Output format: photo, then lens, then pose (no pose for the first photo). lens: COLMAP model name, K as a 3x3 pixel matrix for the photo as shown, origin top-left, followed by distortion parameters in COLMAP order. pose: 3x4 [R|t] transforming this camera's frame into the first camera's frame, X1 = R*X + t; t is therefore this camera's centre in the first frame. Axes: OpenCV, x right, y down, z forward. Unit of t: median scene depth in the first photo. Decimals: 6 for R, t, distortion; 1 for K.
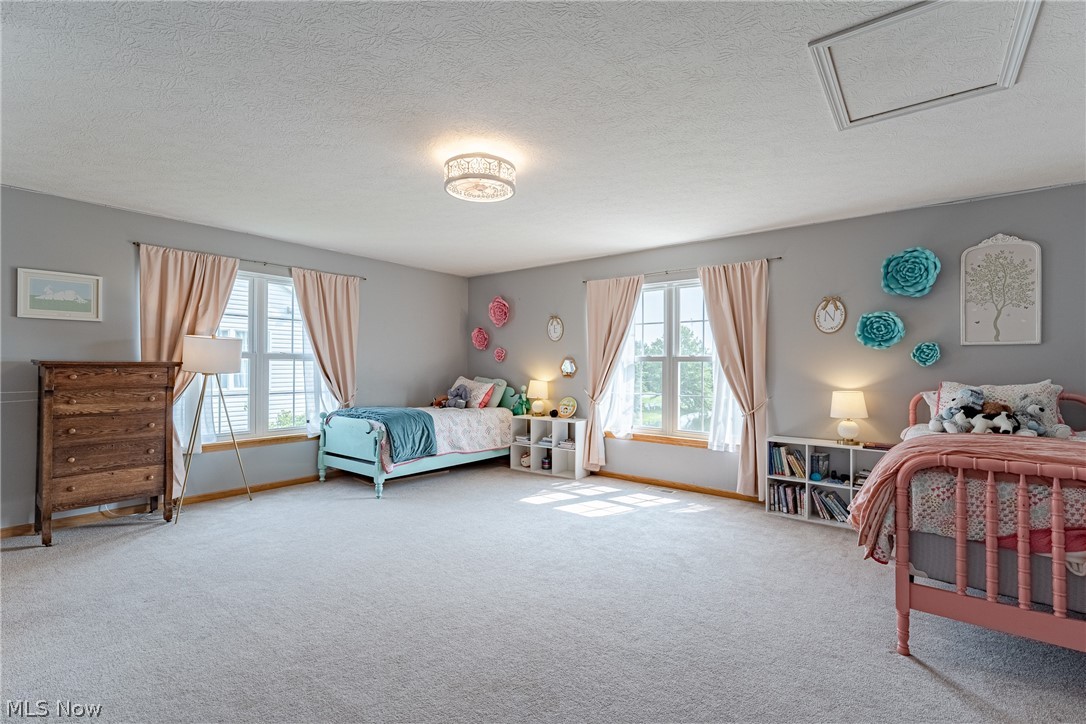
lens RADIAL K [[501.0, 0, 549.5], [0, 501.0, 363.1], [0, 0, 1]] dist [0.003229, -0.000030]
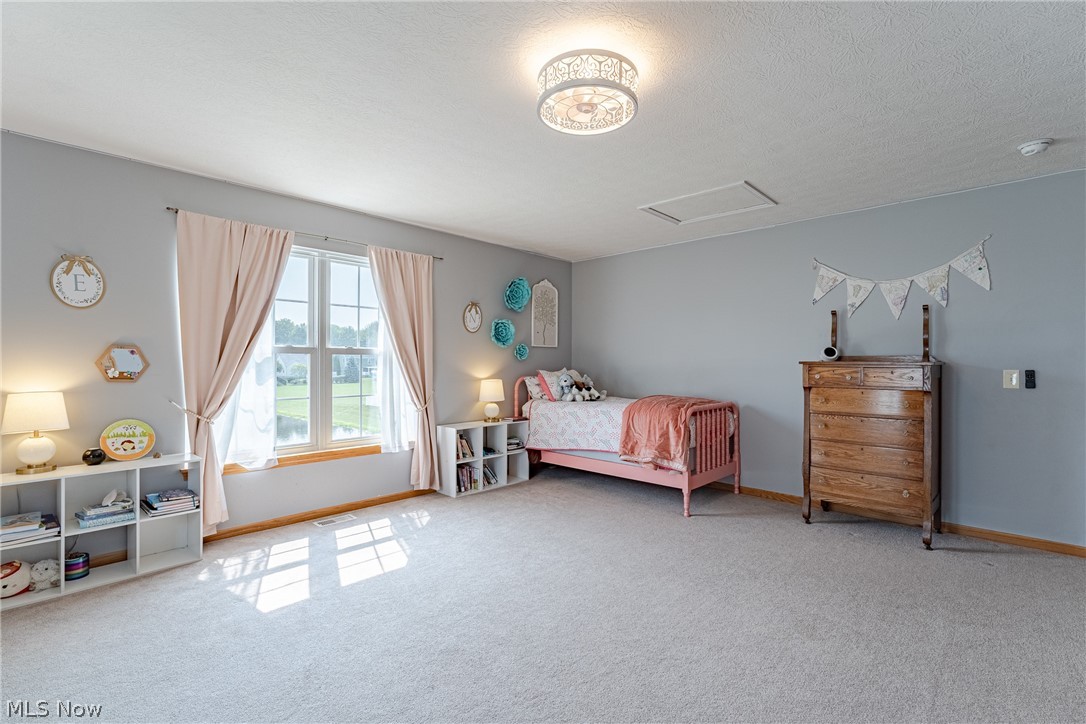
lens RADIAL K [[501.0, 0, 550.7], [0, 501.0, 361.1], [0, 0, 1]] dist [0.003229, -0.000030]
pose [[0.077913, -0.004062, 0.996952, -0.570941], [-0.008016, 0.999957, 0.004701, 0.001478], [-0.996928, -0.008358, 0.077877, 0.663883]]
